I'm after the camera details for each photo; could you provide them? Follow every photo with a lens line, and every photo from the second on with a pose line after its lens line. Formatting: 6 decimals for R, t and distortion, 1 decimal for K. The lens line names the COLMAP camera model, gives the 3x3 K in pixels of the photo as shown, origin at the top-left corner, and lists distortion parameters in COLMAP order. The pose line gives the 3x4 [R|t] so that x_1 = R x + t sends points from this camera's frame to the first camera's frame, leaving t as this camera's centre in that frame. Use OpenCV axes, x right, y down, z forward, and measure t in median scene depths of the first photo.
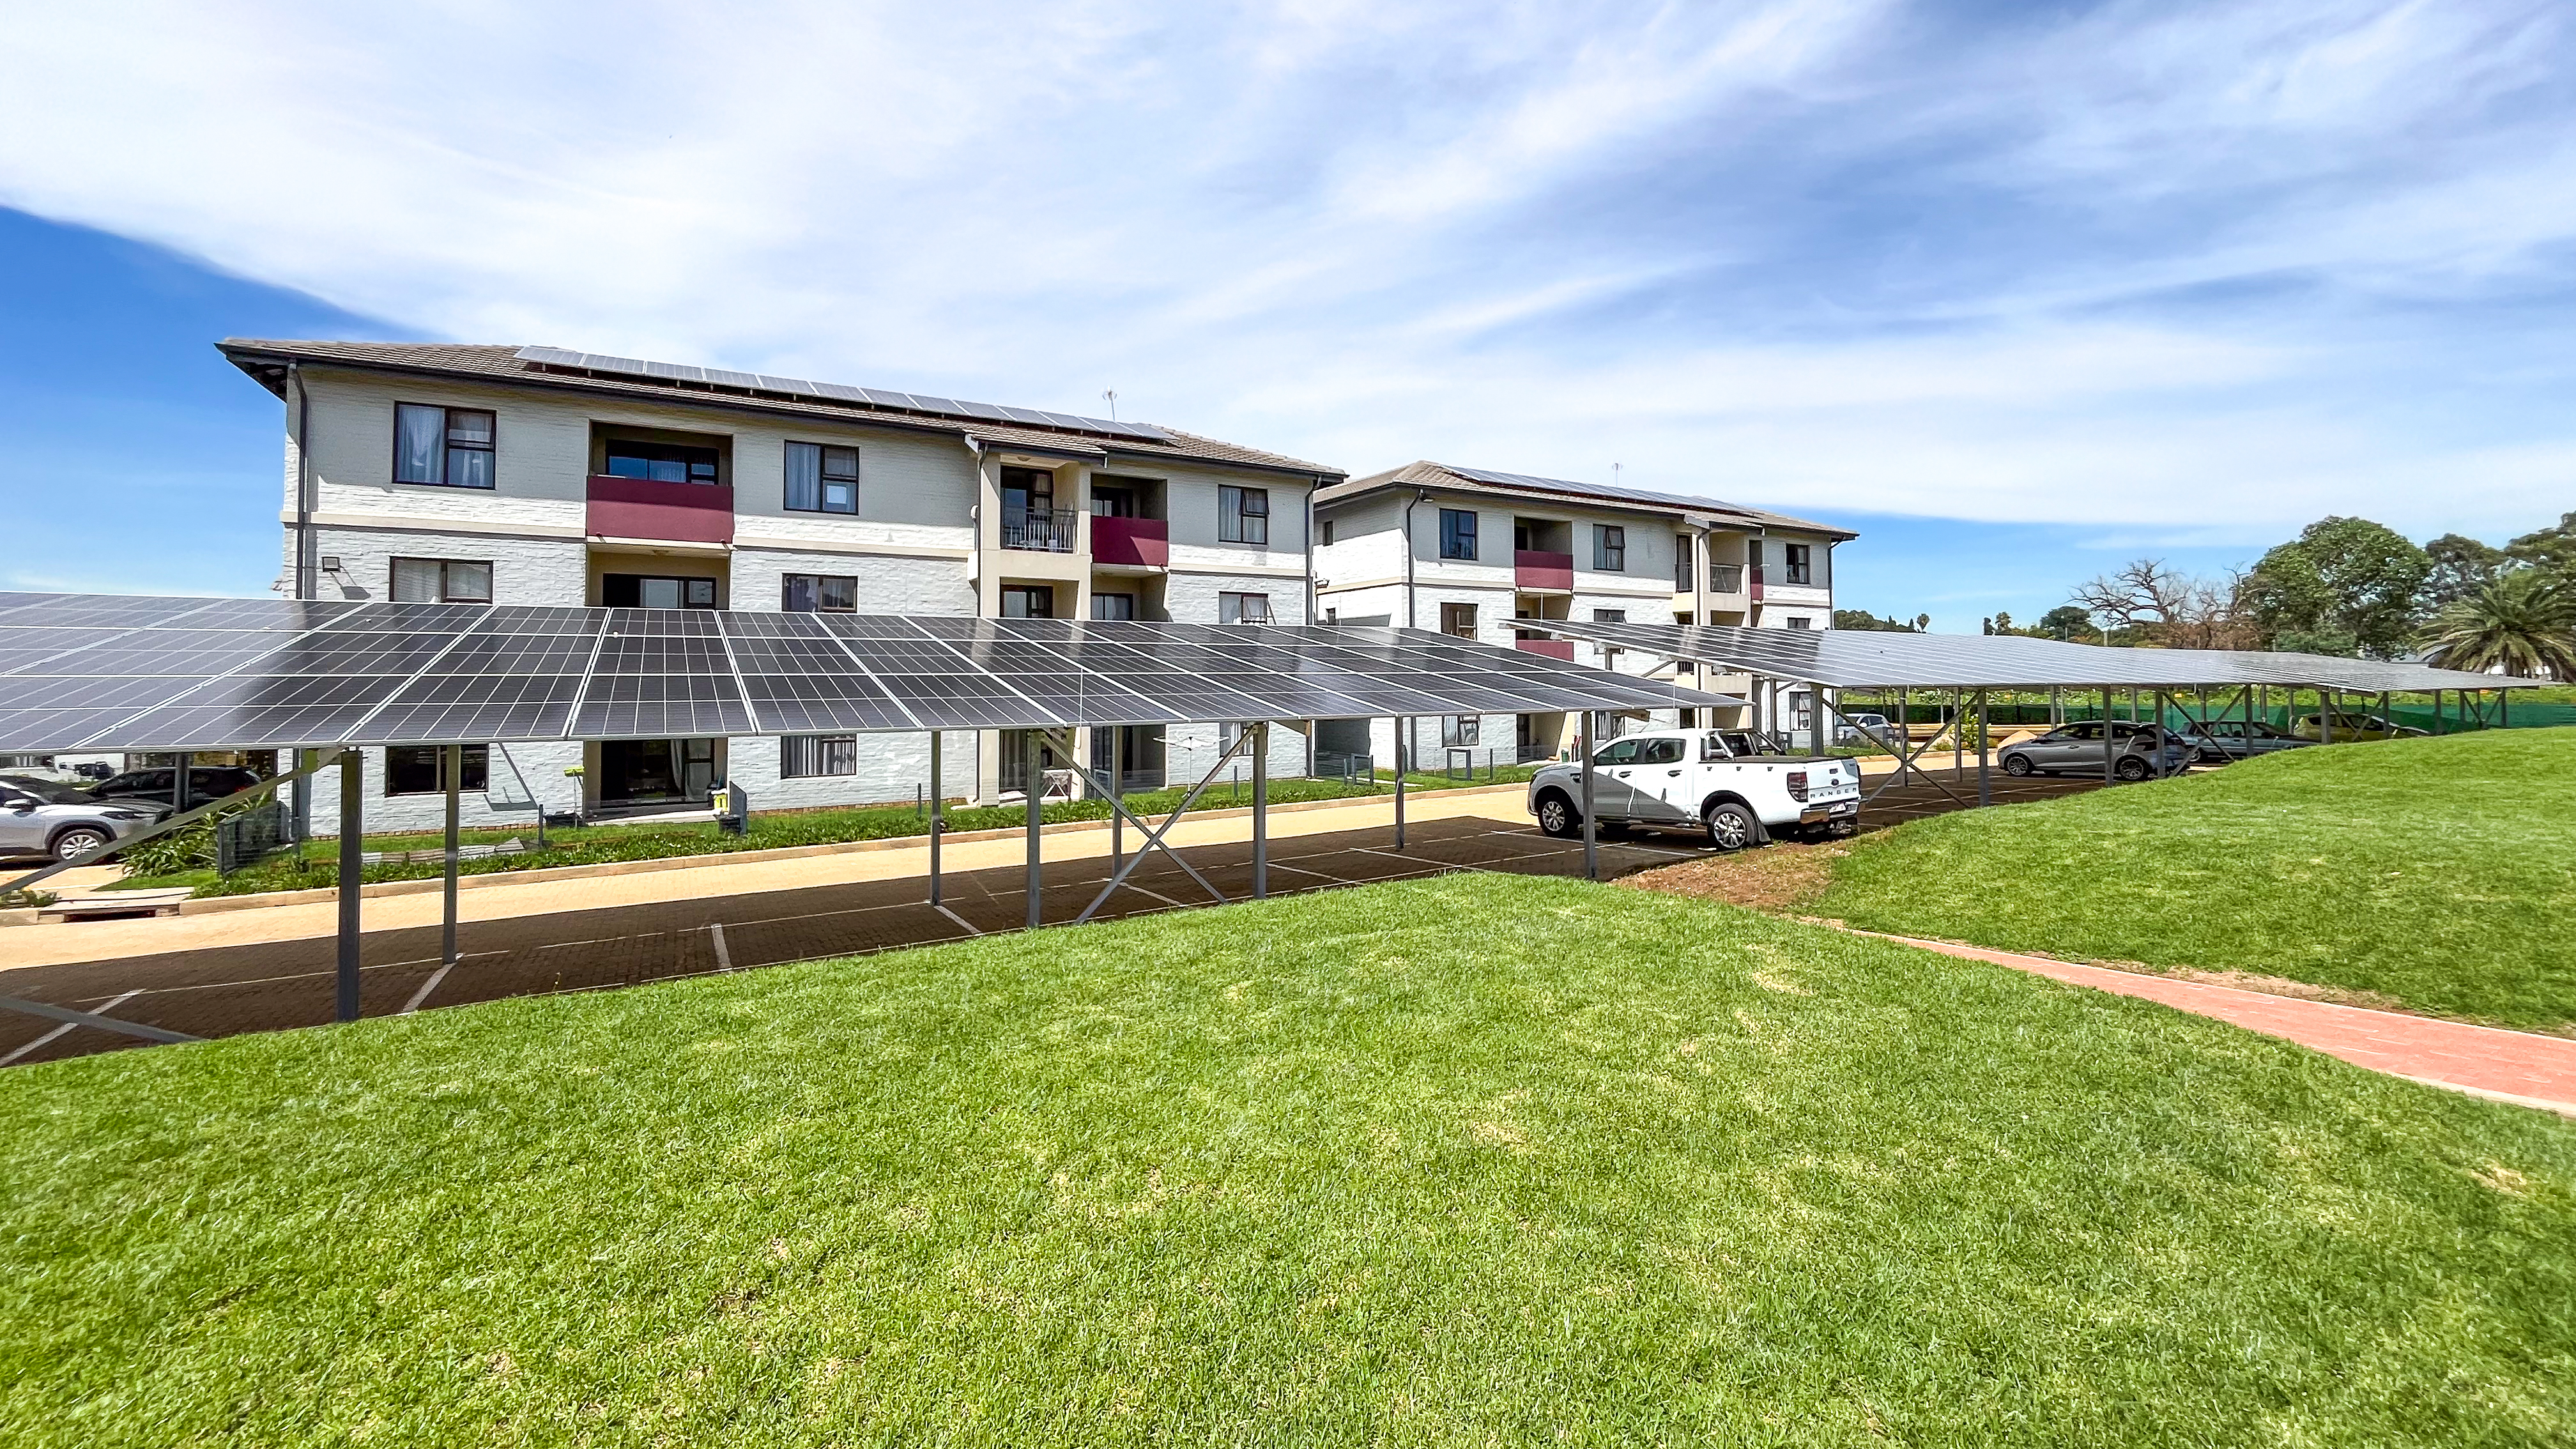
lens RADIAL K [[1071.8, 0, 1275.1], [0, 1071.8, 637.8], [0, 0, 1]] dist [-0.001858, -0.000147]
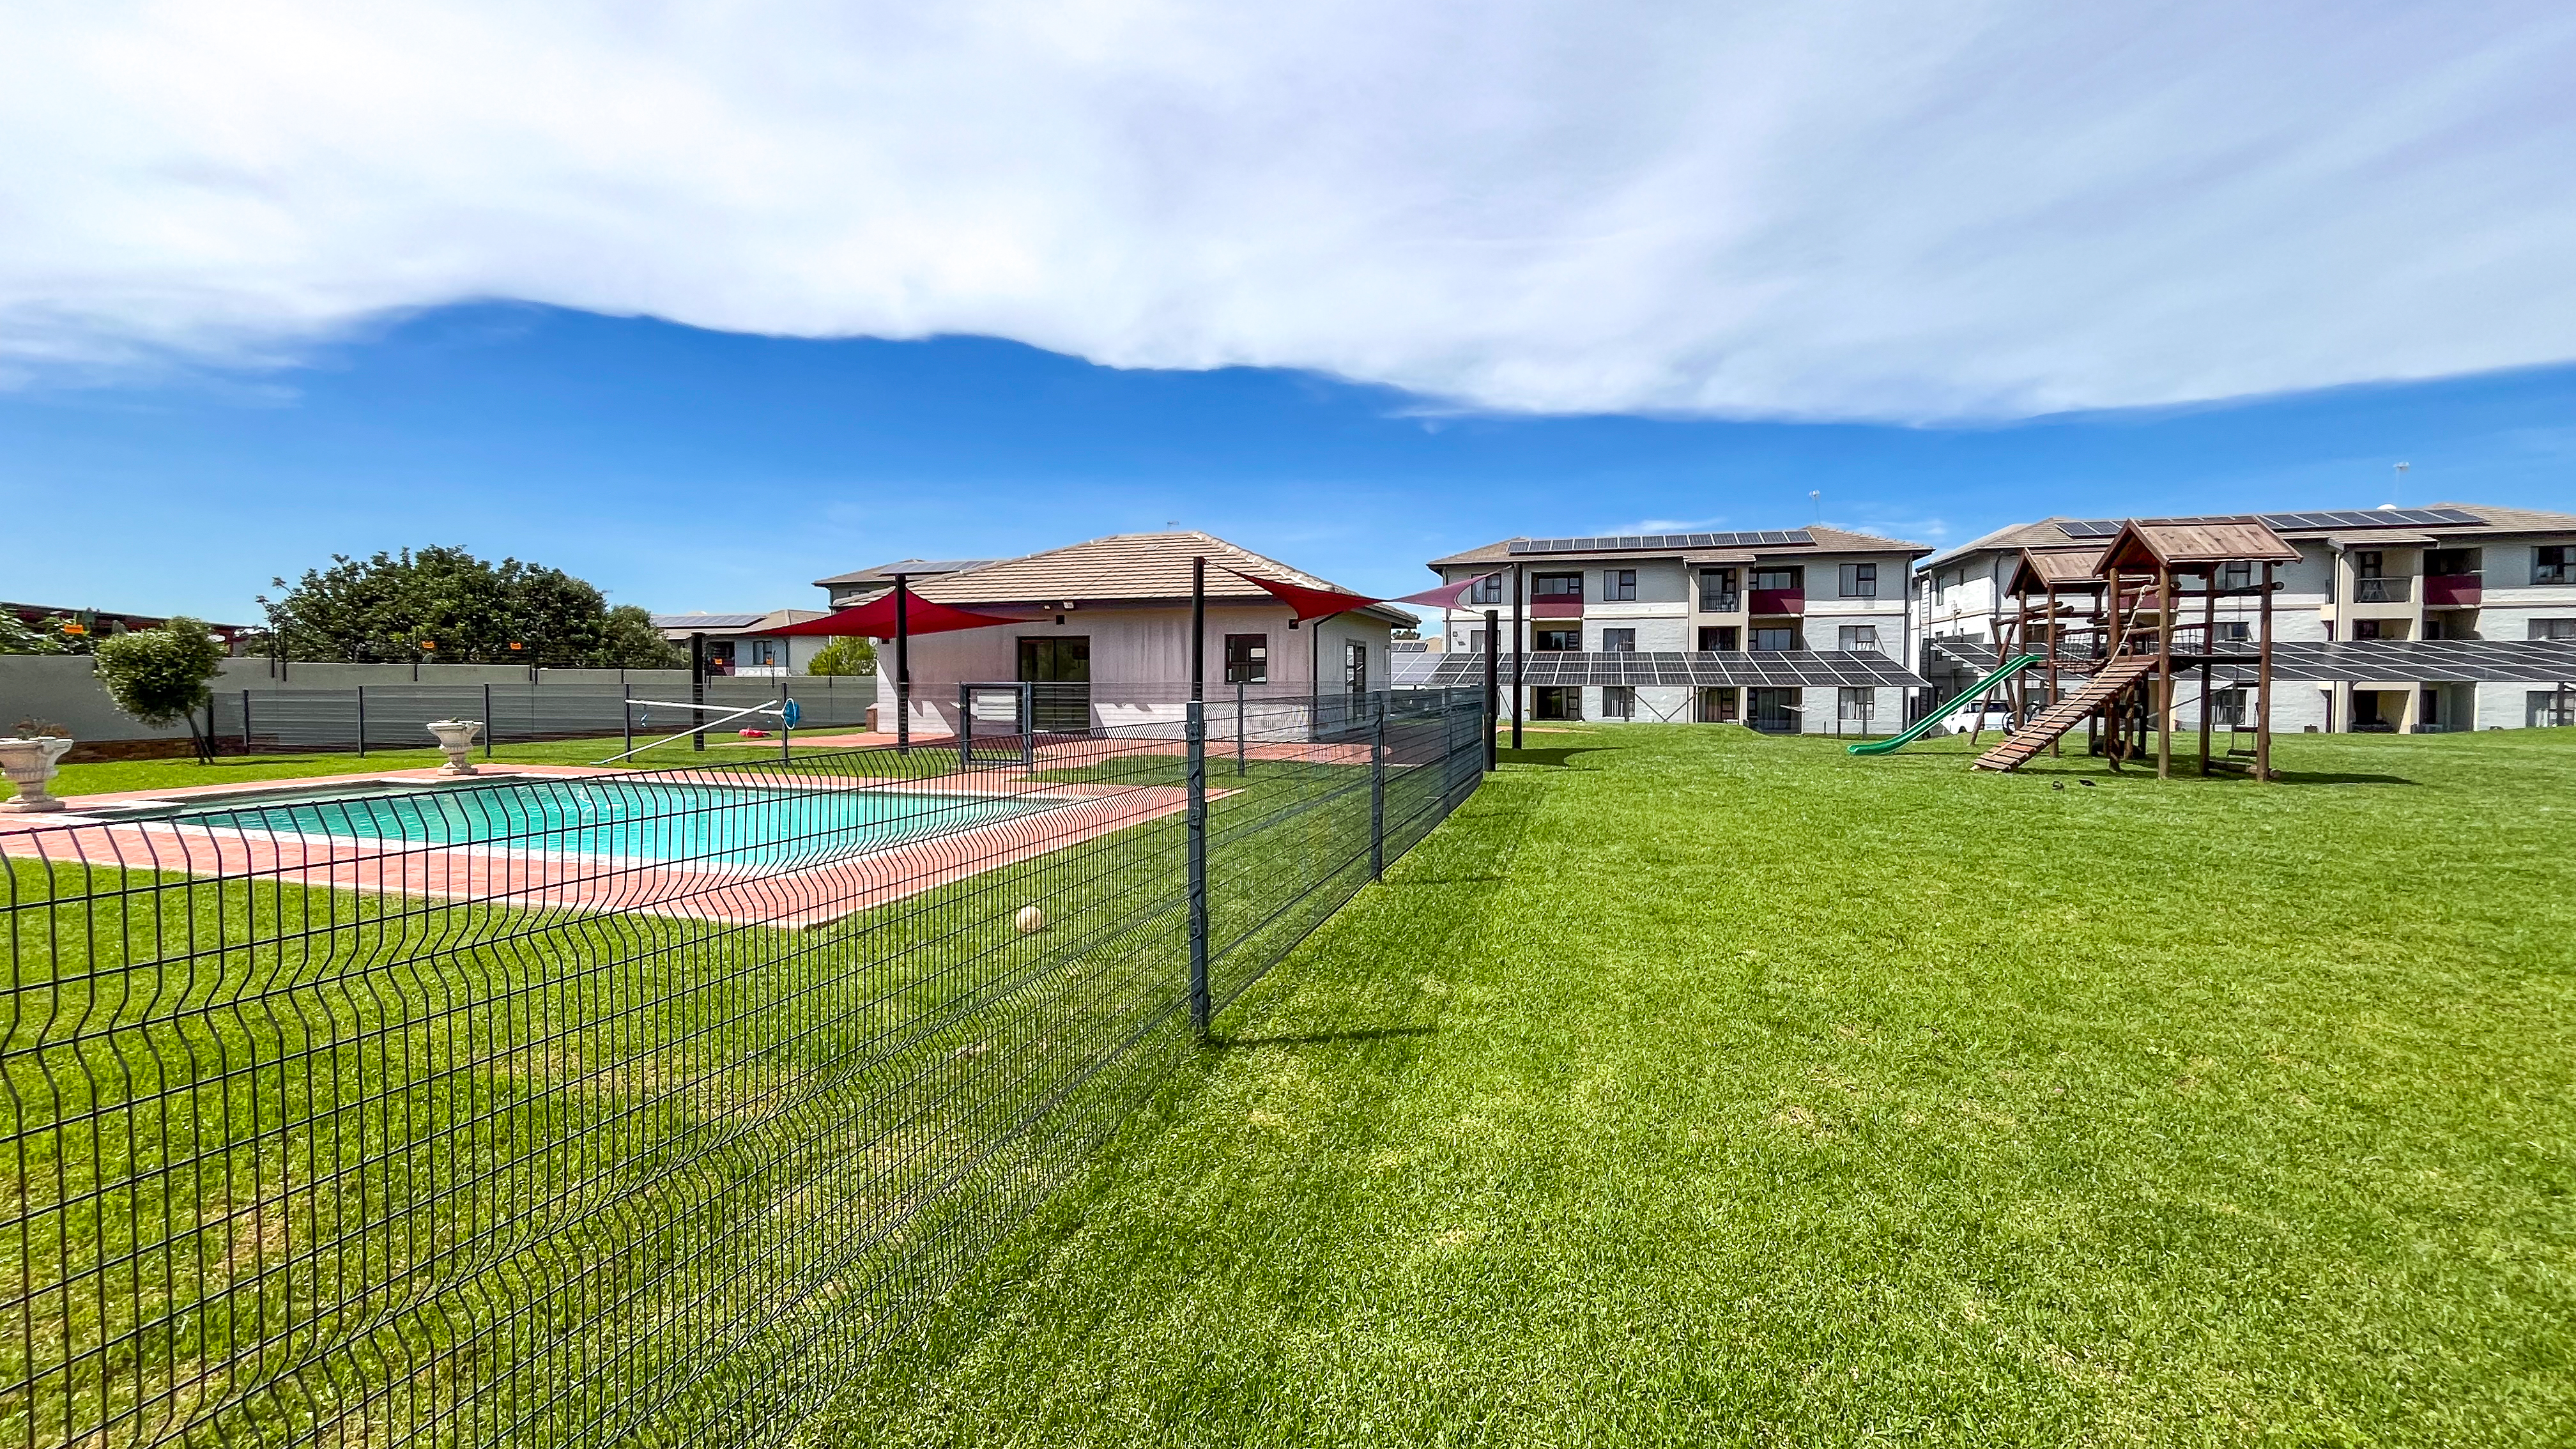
lens RADIAL K [[1046.9, 0, 1284.6], [0, 1046.9, 711.3], [0, 0, 1]] dist [-0.002620, -0.000186]
pose [[0.661627, 0.029731, -0.749244, 0.769069], [0.024401, 0.997831, 0.061143, -0.036009], [0.749436, -0.058737, 0.659466, -1.001476]]
